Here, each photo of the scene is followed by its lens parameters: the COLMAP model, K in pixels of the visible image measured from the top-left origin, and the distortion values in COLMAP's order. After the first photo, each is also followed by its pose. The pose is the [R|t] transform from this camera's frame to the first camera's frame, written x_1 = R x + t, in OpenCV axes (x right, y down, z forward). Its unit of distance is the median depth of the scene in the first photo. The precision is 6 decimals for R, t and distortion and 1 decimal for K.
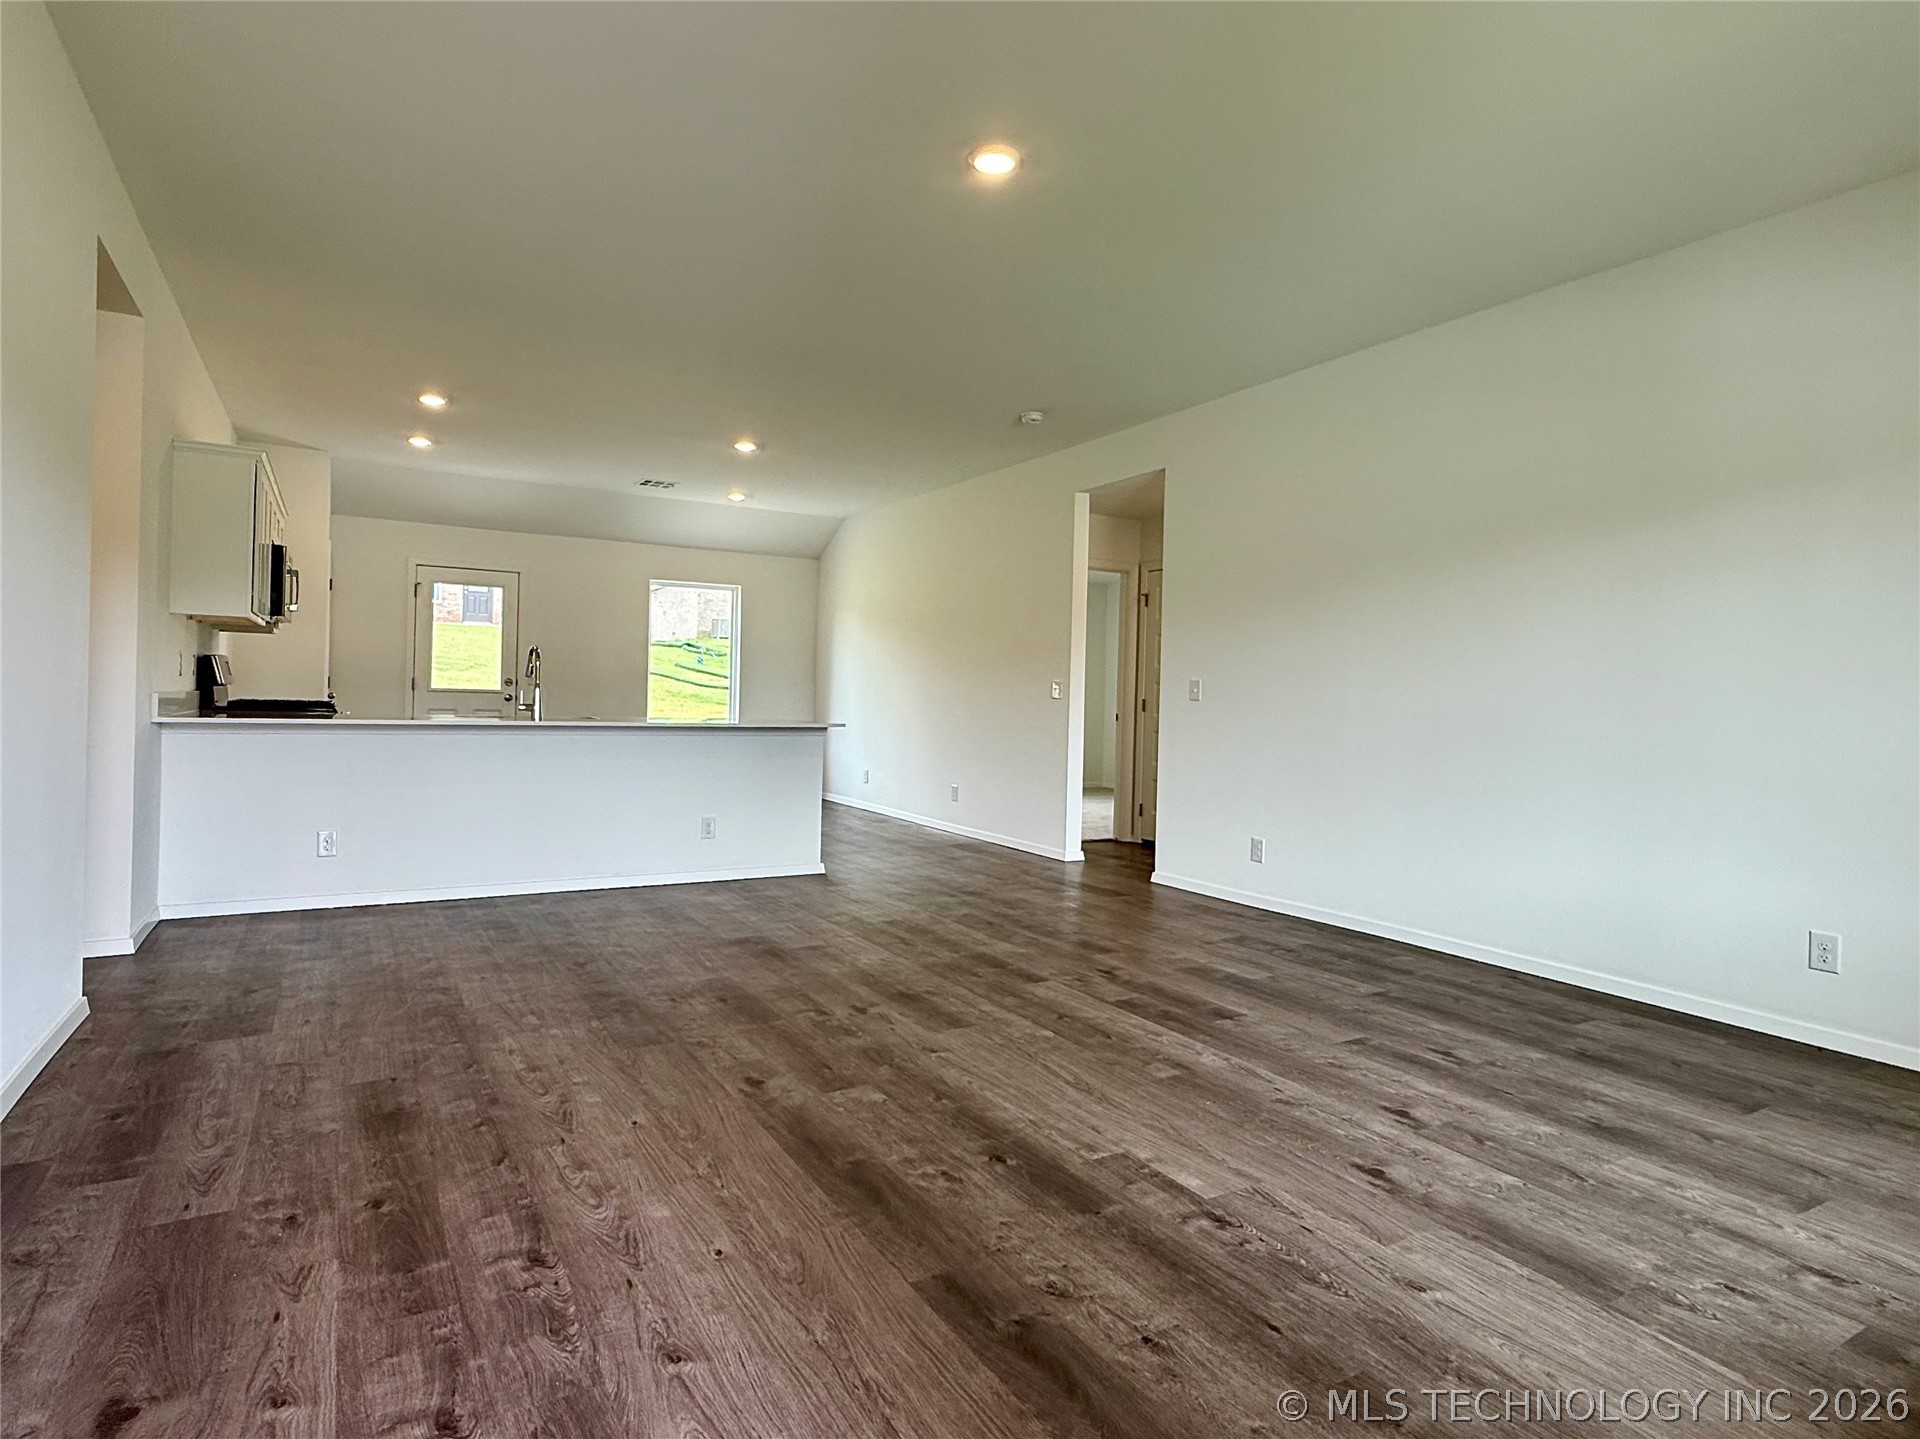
lens RADIAL K [[1018.3, 0, 953.7], [0, 1018.3, 701.5], [0, 0, 1]] dist [-0.000384, 0.000331]
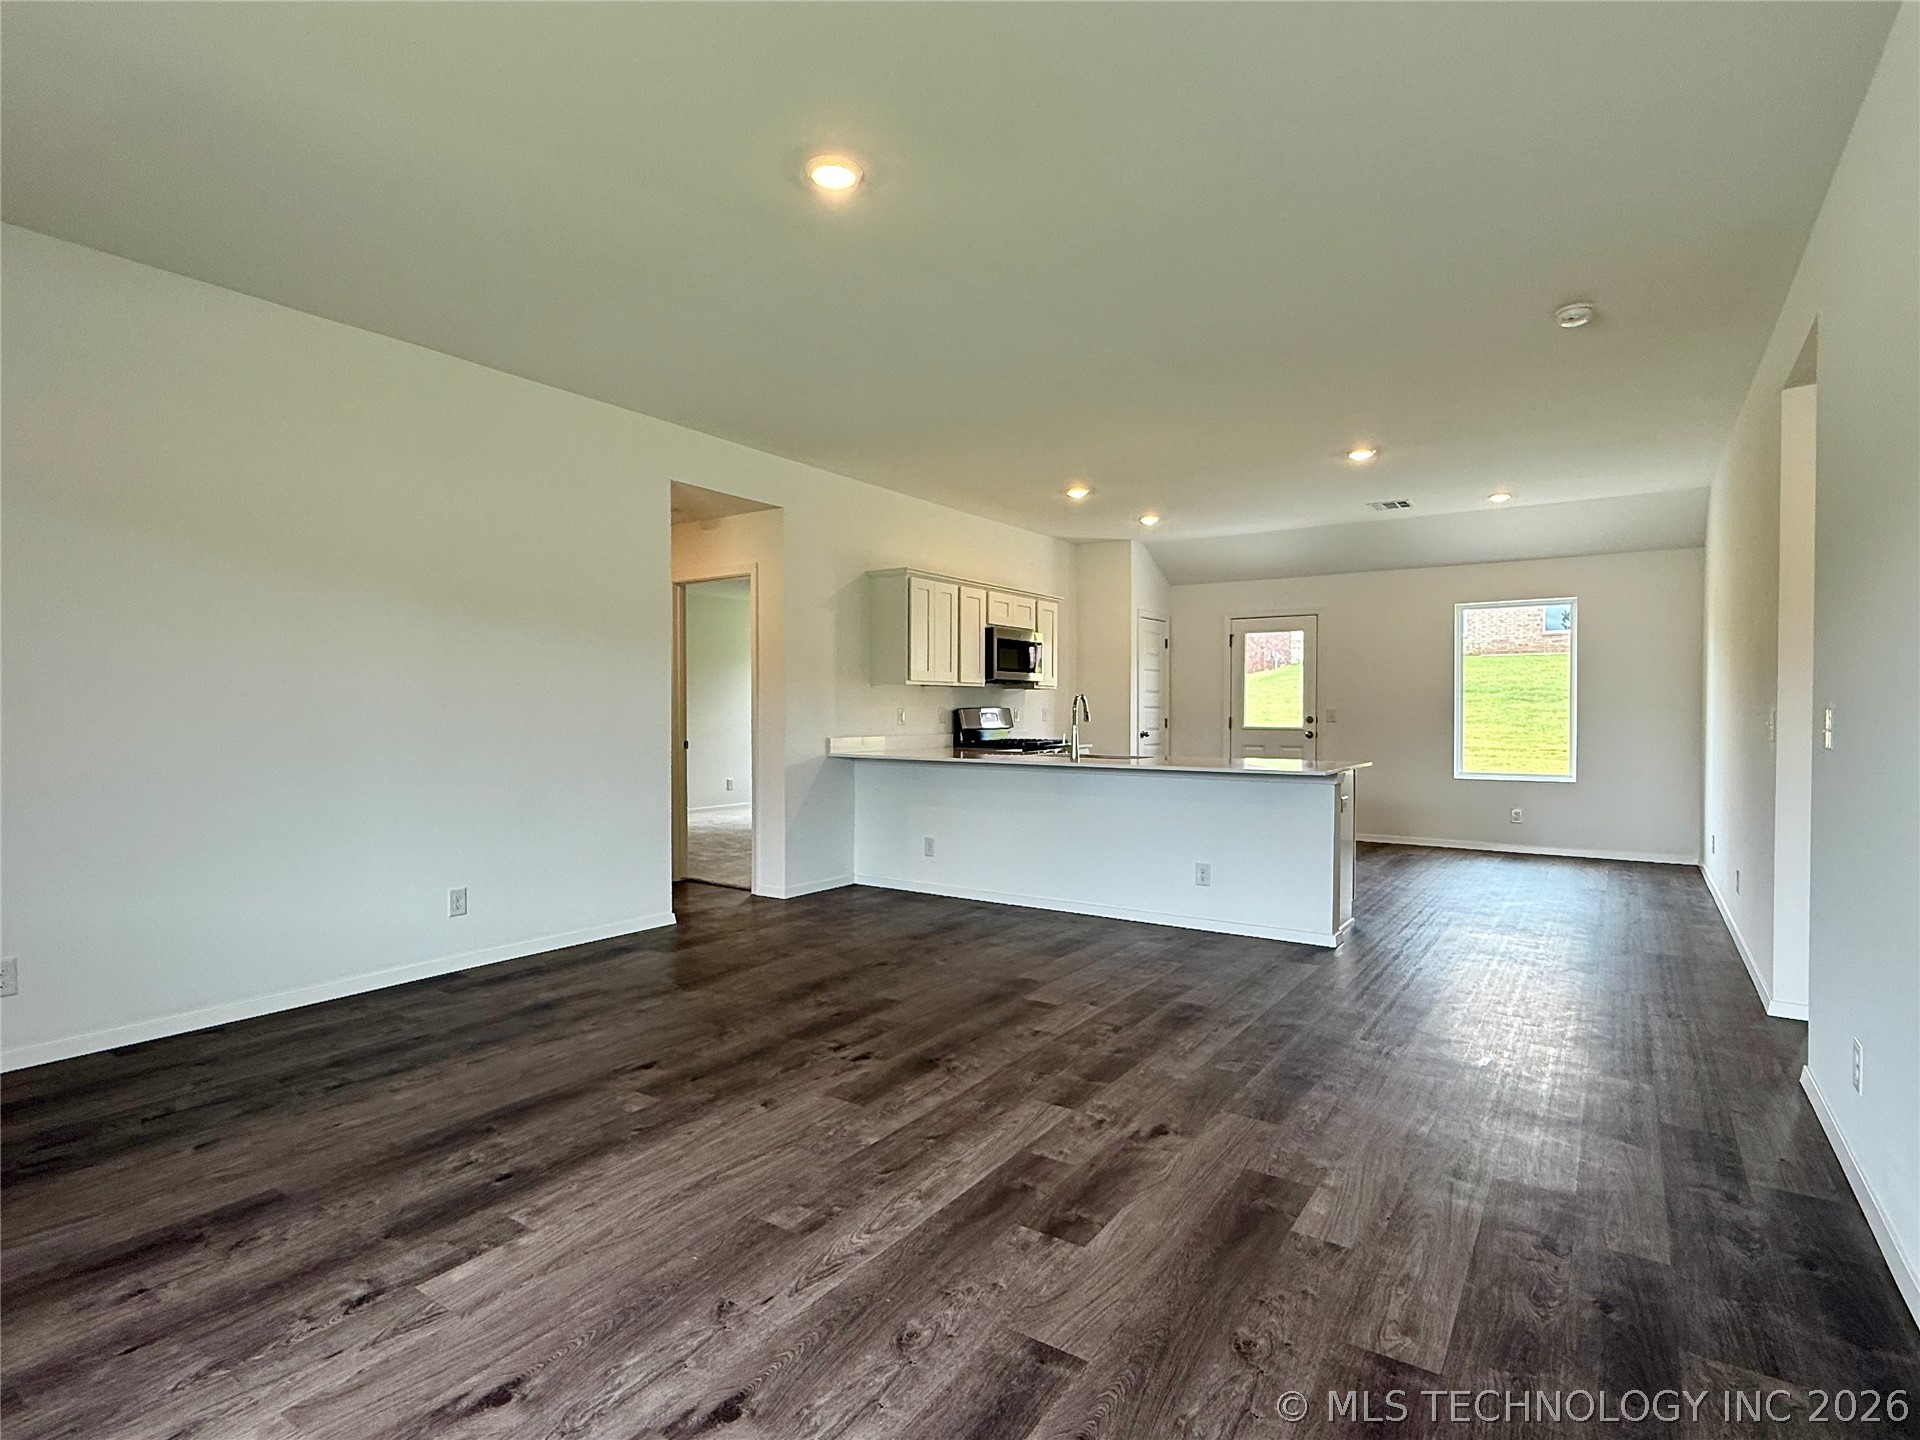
lens RADIAL K [[967.9, 0, 970.2], [0, 967.9, 720.0], [0, 0, 1]] dist [0.000457, -0.001473]
pose [[0.447719, -0.012545, -0.894086, 0.927787], [0.001886, 0.999913, -0.013085, -0.020138], [0.894172, 0.004172, 0.447704, 0.757380]]
